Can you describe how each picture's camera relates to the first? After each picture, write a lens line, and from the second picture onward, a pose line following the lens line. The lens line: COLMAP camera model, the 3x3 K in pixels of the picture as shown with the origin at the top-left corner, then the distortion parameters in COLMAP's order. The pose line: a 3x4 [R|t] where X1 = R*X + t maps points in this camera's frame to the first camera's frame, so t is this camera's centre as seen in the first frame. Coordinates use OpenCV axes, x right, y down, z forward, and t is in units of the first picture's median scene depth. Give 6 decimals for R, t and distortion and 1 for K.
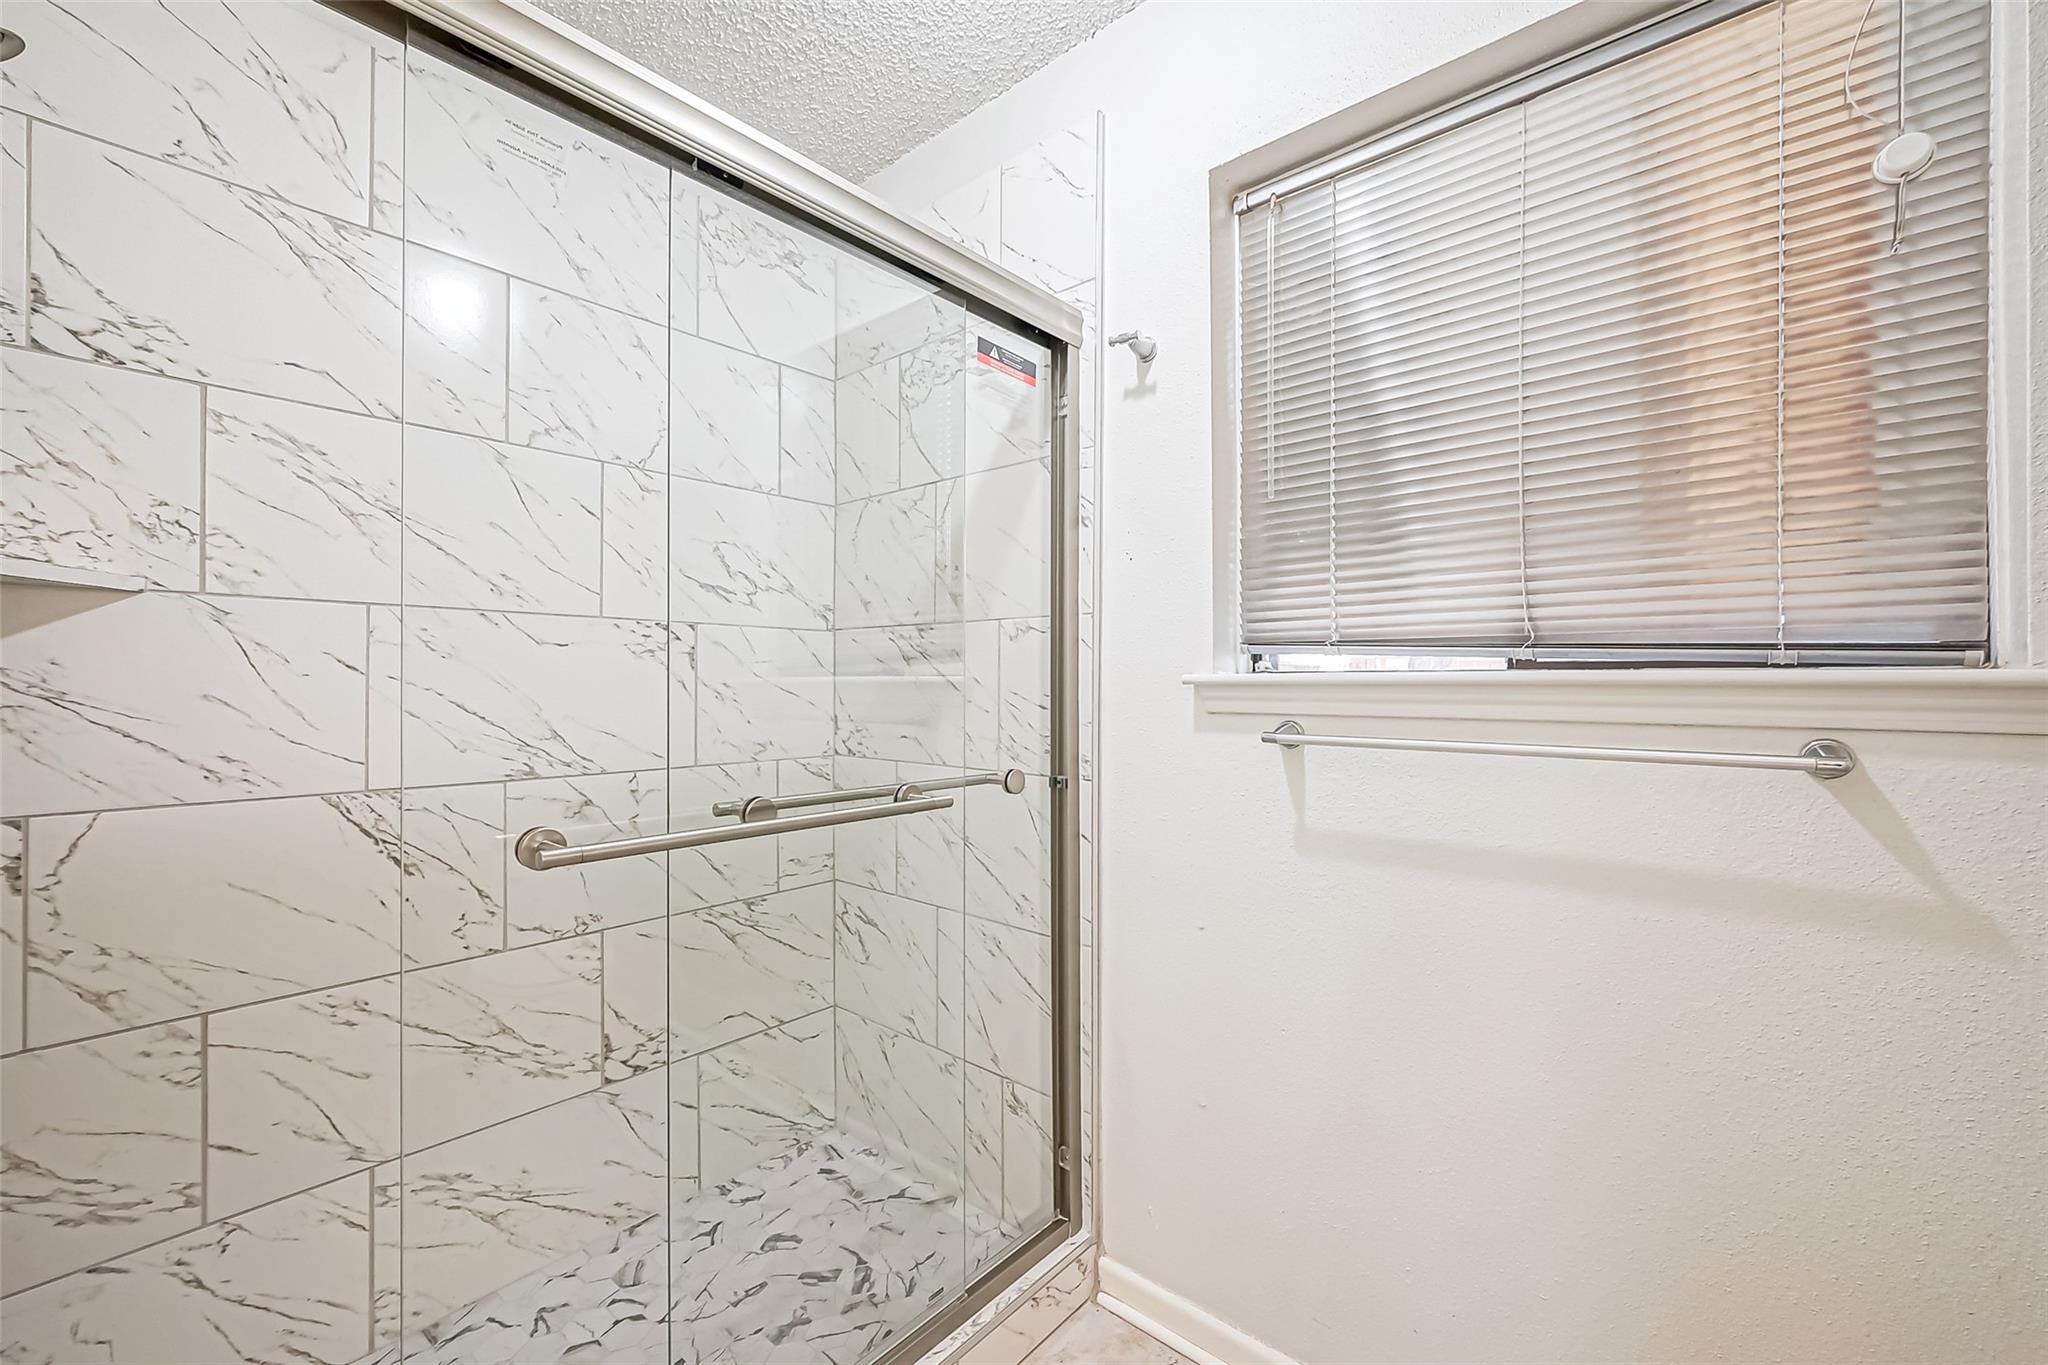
lens RADIAL K [[823.0, 0, 1013.9], [0, 823.0, 681.1], [0, 0, 1]] dist [-0.004296, -0.000116]
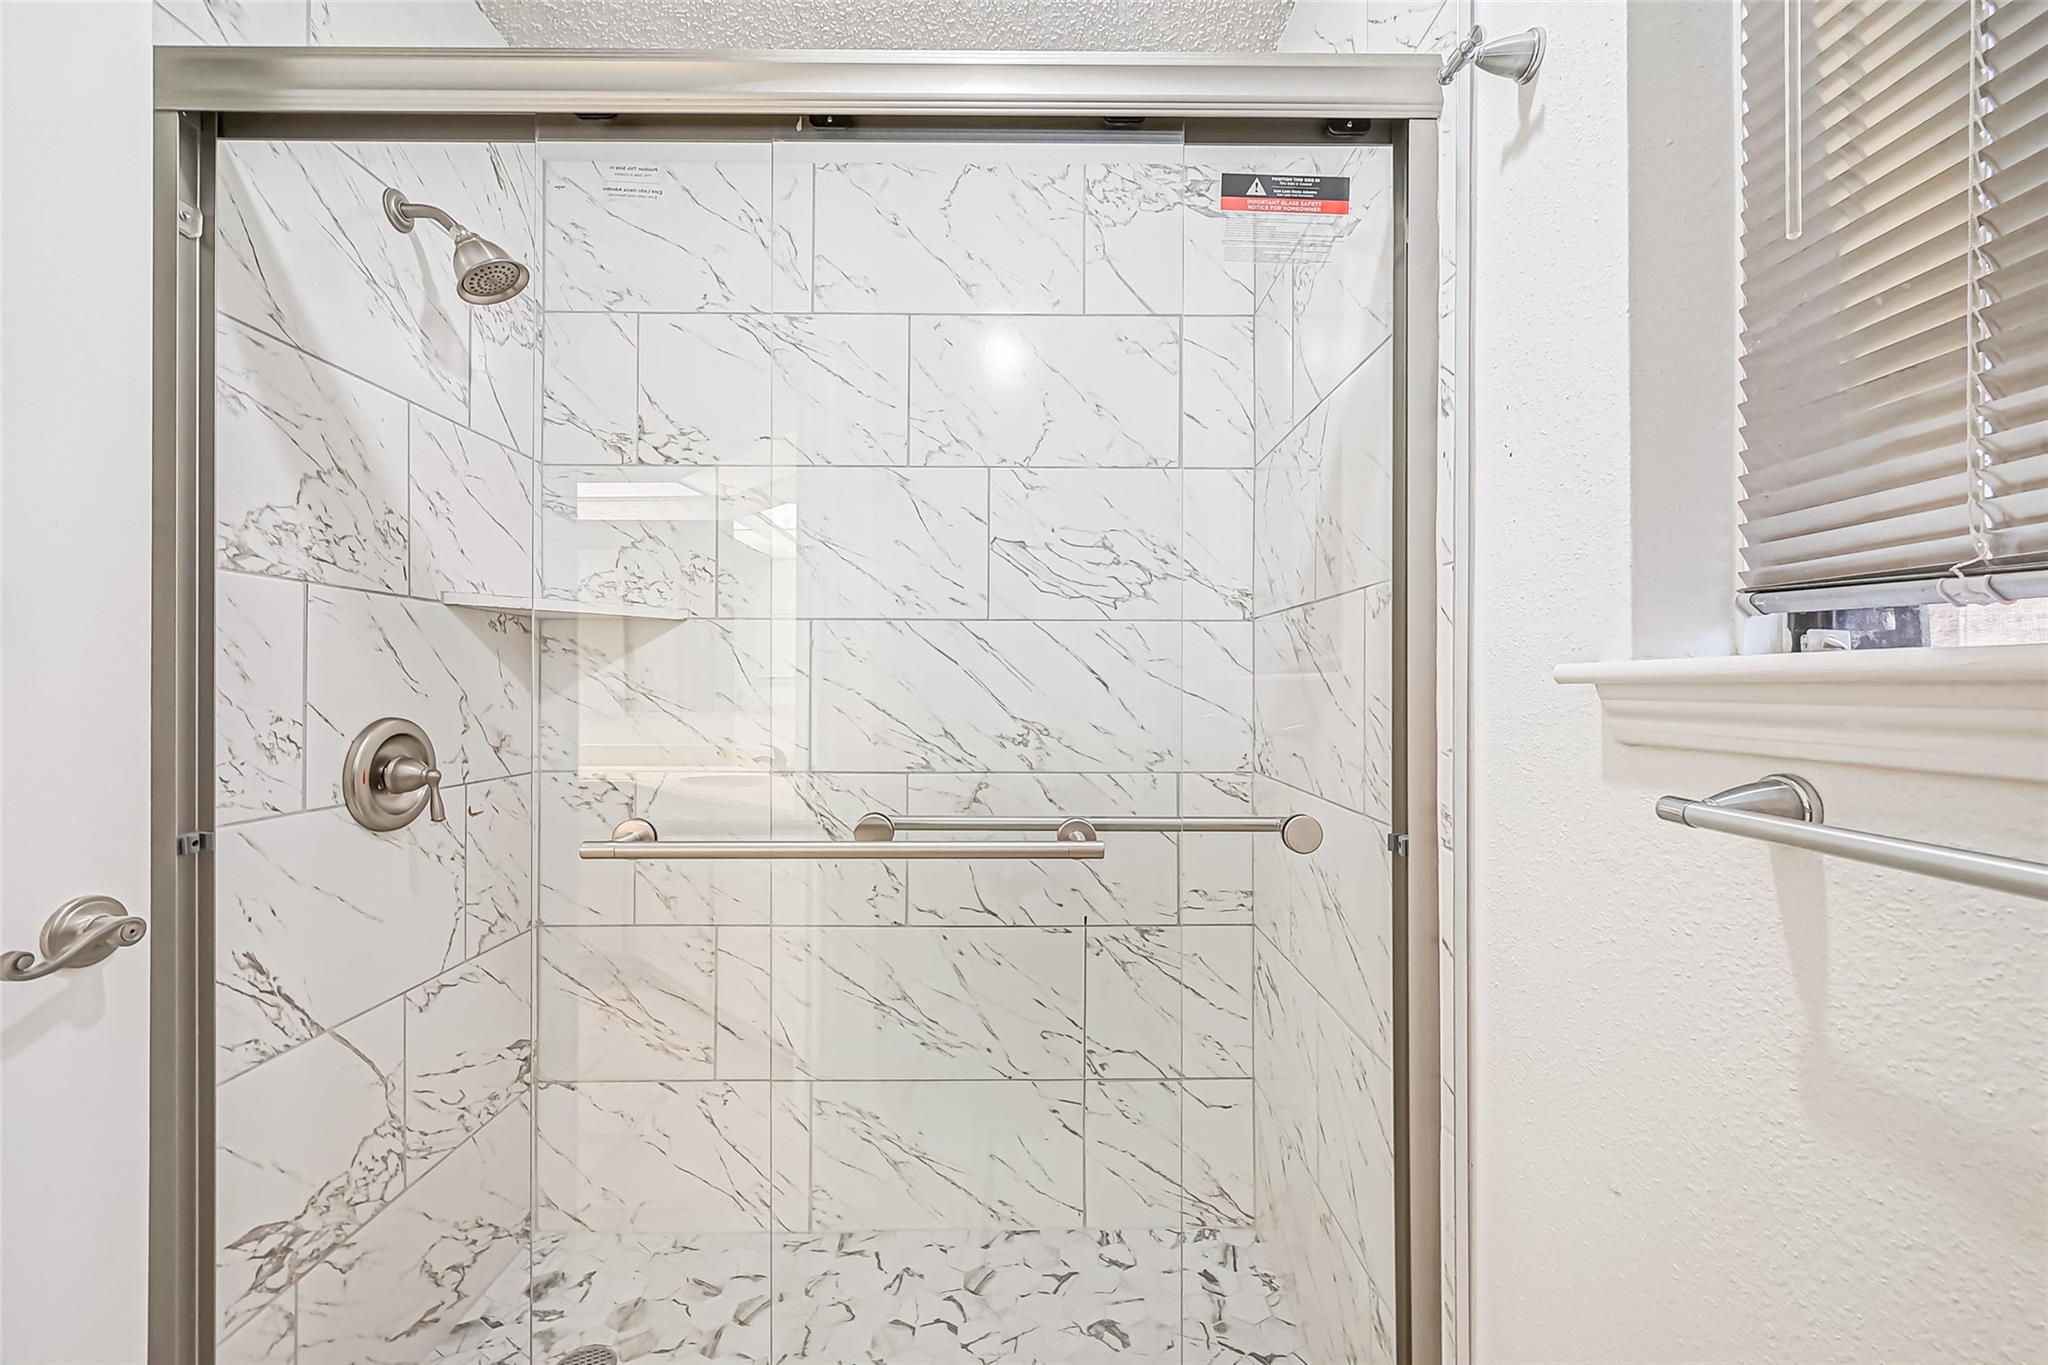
lens RADIAL K [[823.0, 0, 1031.1], [0, 823.0, 682.9], [0, 0, 1]] dist [-0.004296, -0.000116]
pose [[0.674919, -0.002751, -0.737887, 0.316630], [0.001860, 0.999996, -0.002028, 0.003546], [0.737889, -0.000004, 0.674922, 0.382329]]
